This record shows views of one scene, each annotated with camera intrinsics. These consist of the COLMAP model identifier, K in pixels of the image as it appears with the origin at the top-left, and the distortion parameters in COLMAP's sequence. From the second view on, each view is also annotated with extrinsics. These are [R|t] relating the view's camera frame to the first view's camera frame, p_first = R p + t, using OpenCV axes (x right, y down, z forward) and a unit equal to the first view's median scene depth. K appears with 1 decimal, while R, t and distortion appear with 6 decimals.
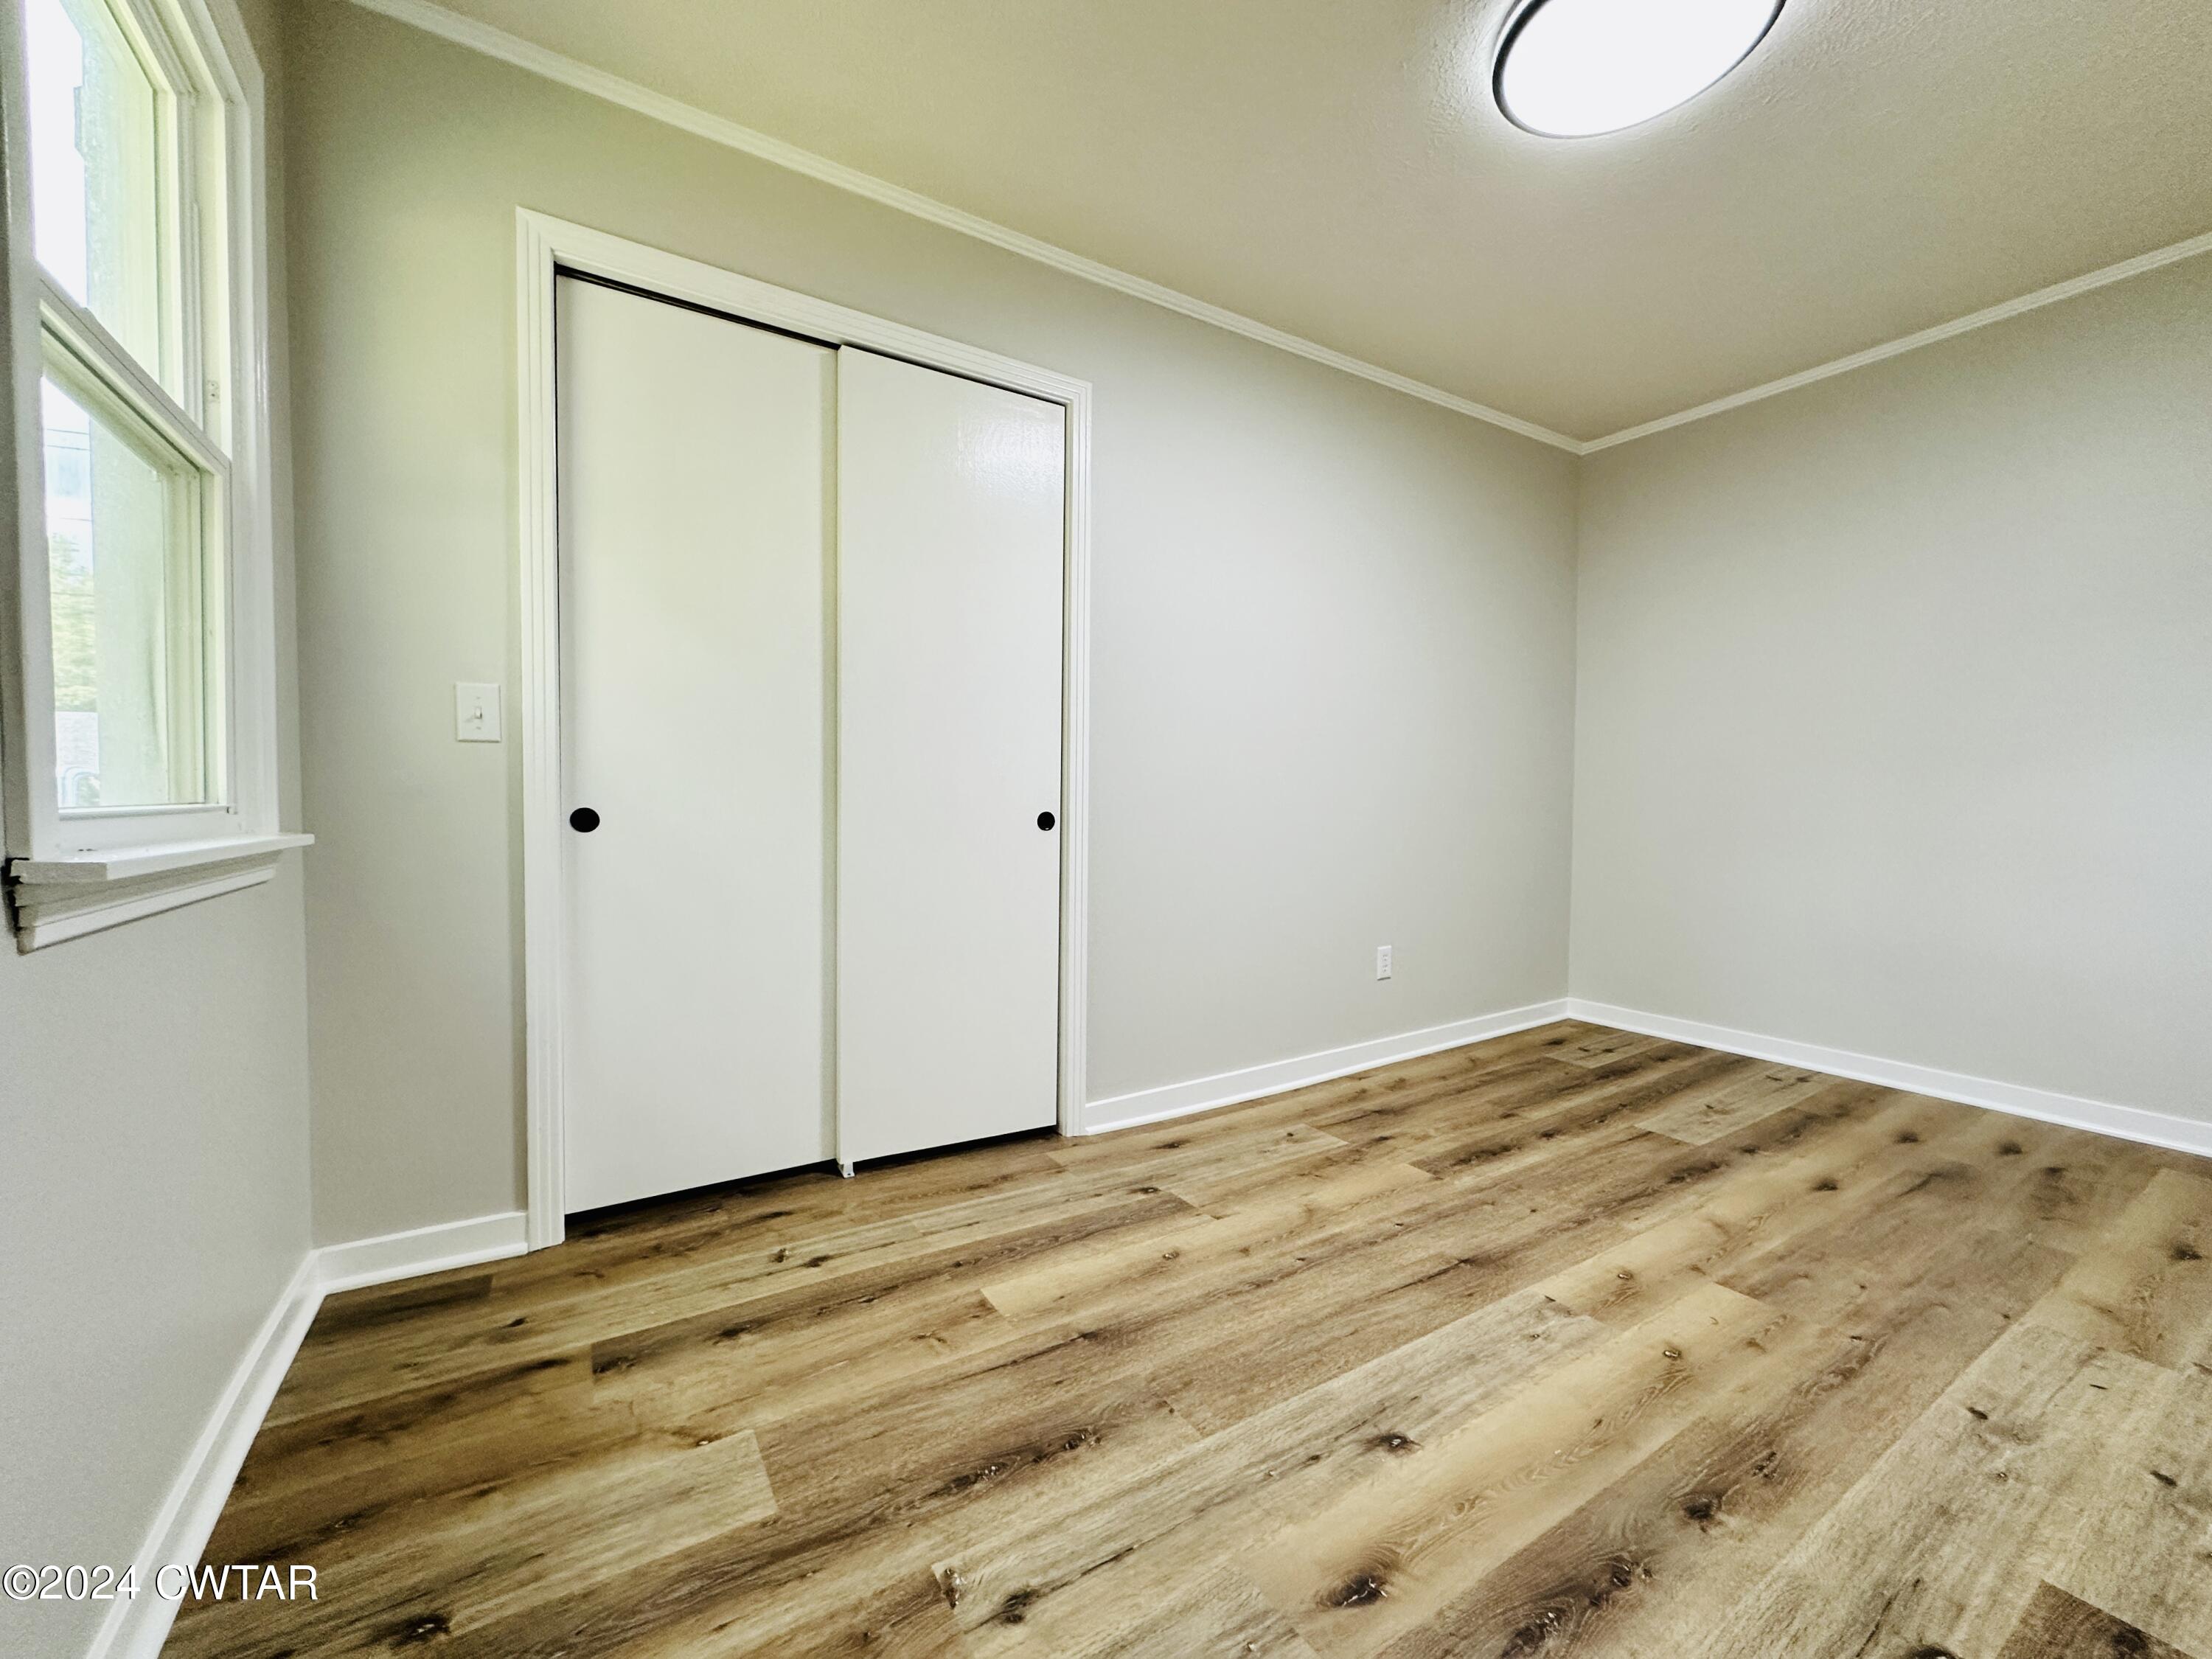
lens RADIAL K [[882.6, 0, 1106.0], [0, 882.6, 829.5], [0, 0, 1]] dist [-0.001868, 0.000520]
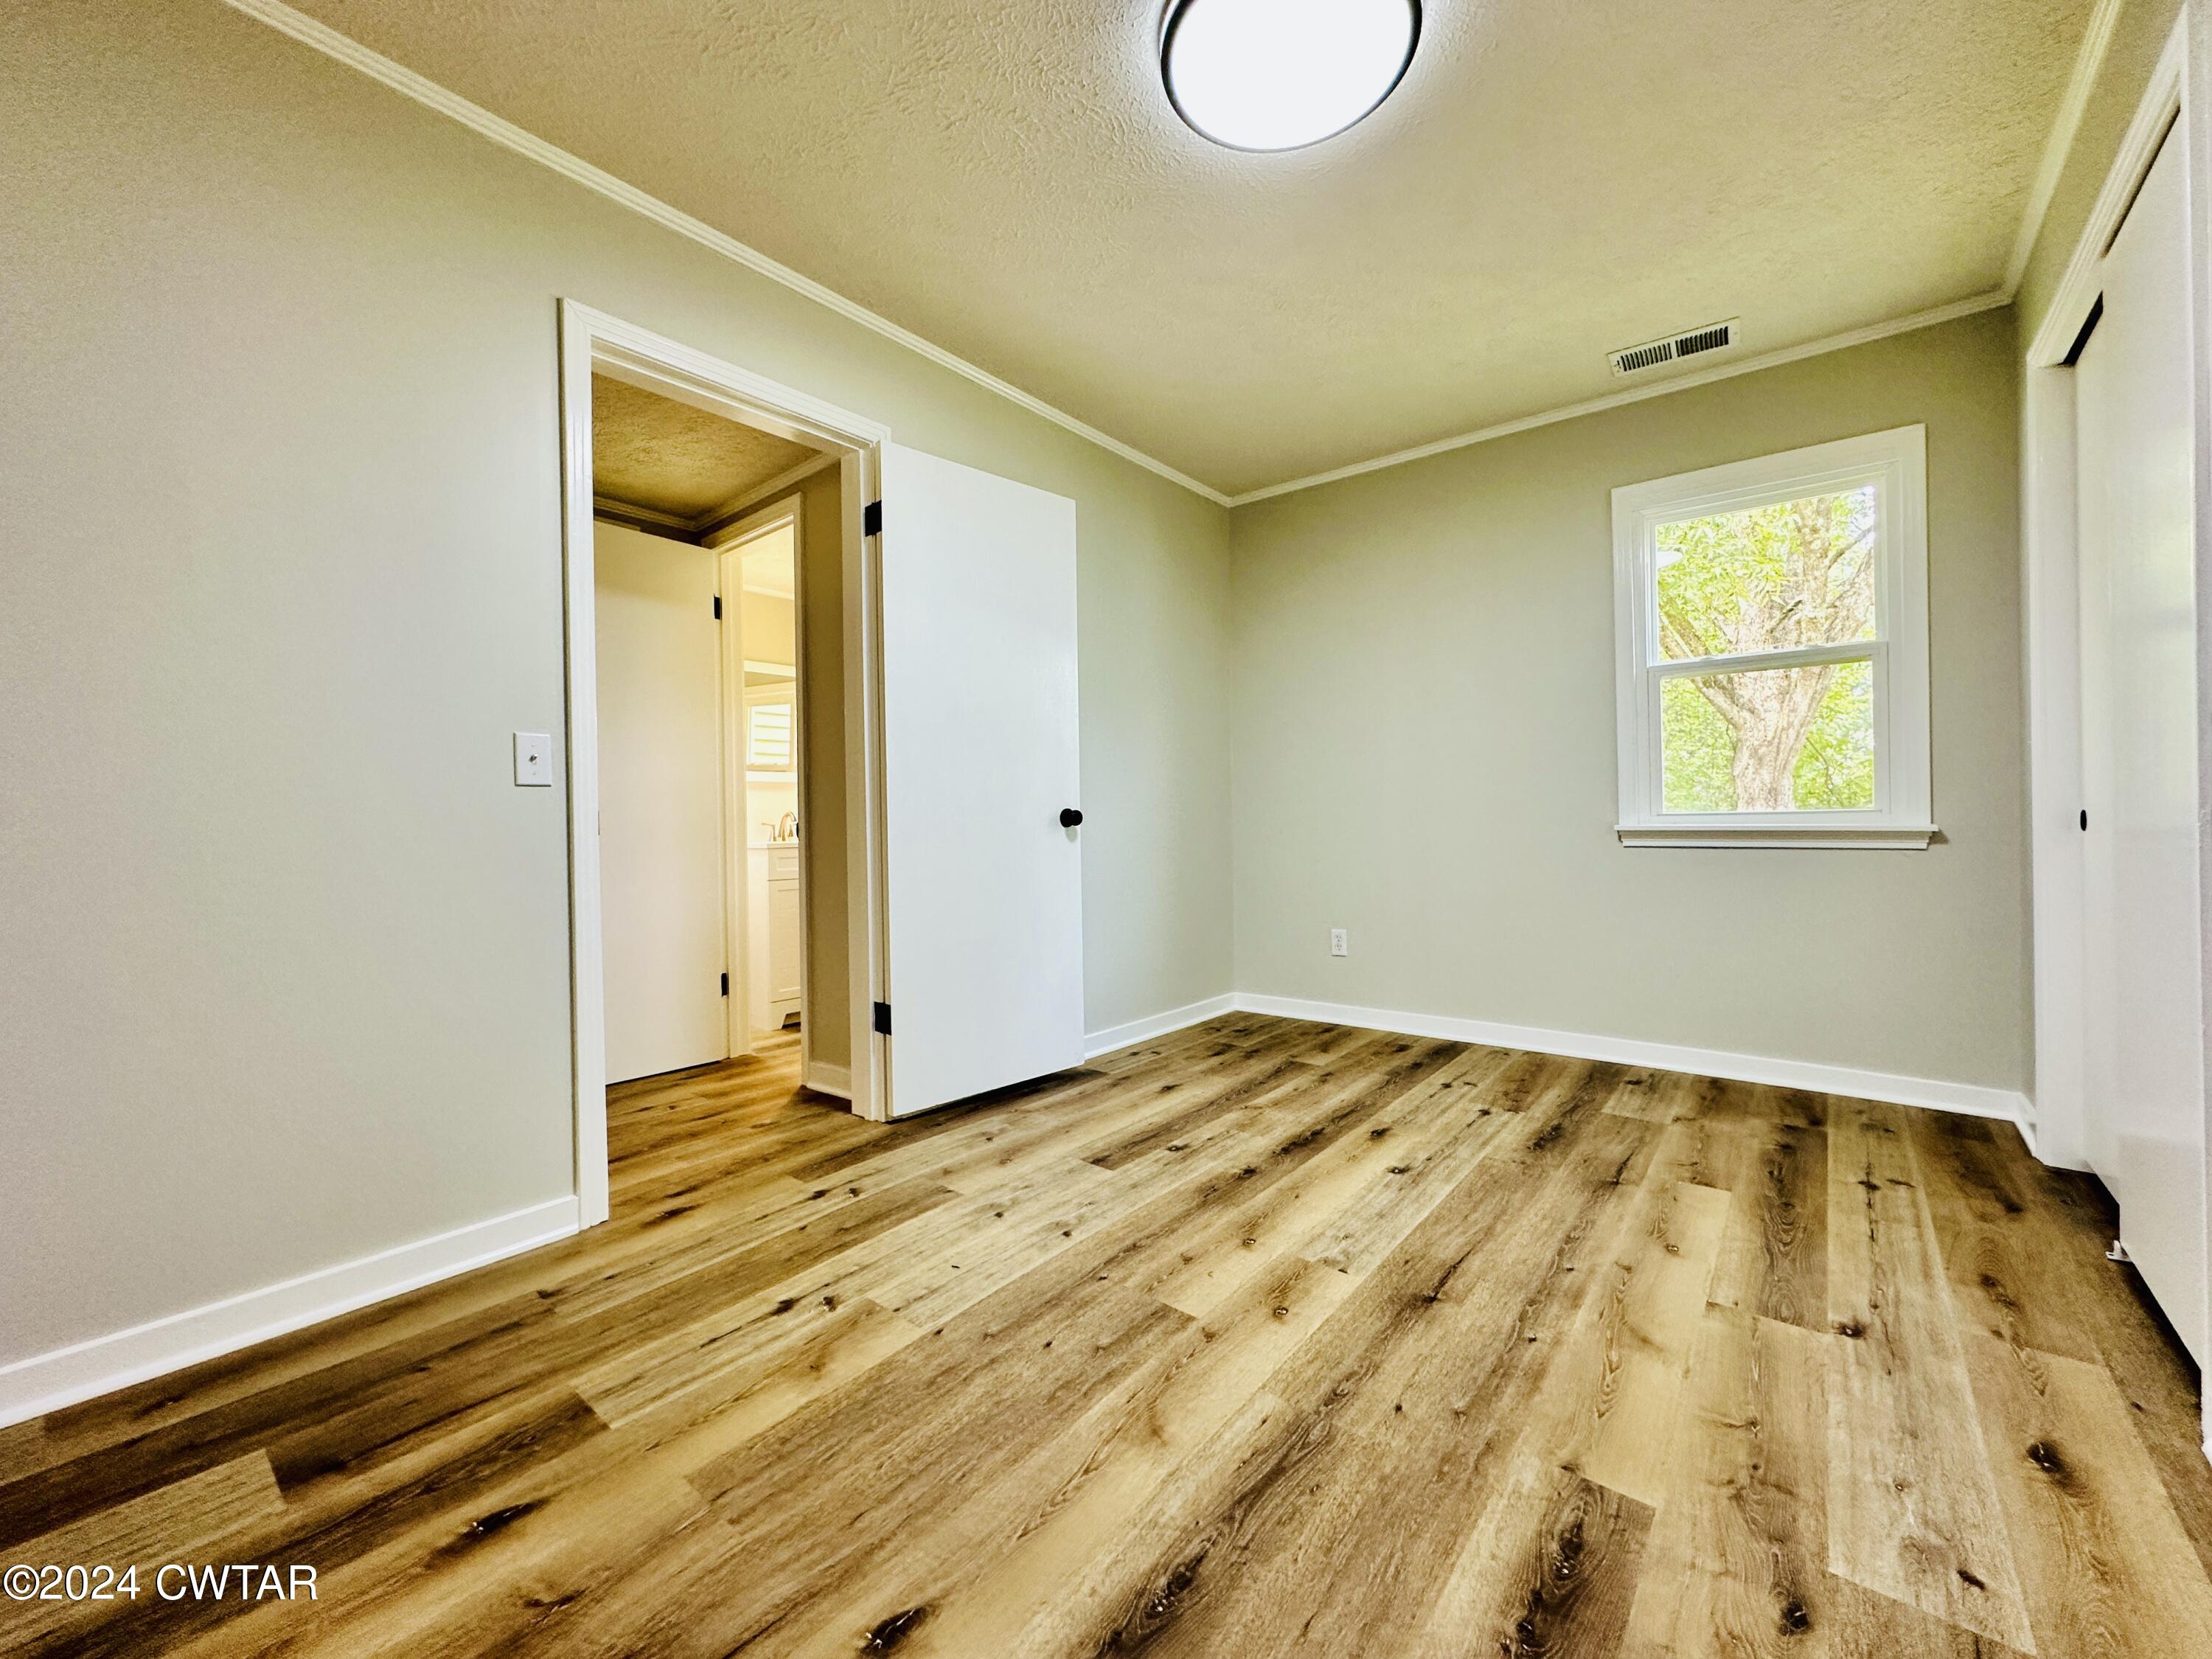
lens RADIAL K [[882.6, 0, 1106.0], [0, 882.6, 829.5], [0, 0, 1]] dist [-0.001868, 0.000520]
pose [[-0.946733, 0.009086, -0.321892, 1.116966], [-0.003898, 0.999205, 0.039670, -0.045427], [0.321997, 0.038812, -0.945945, 1.900983]]
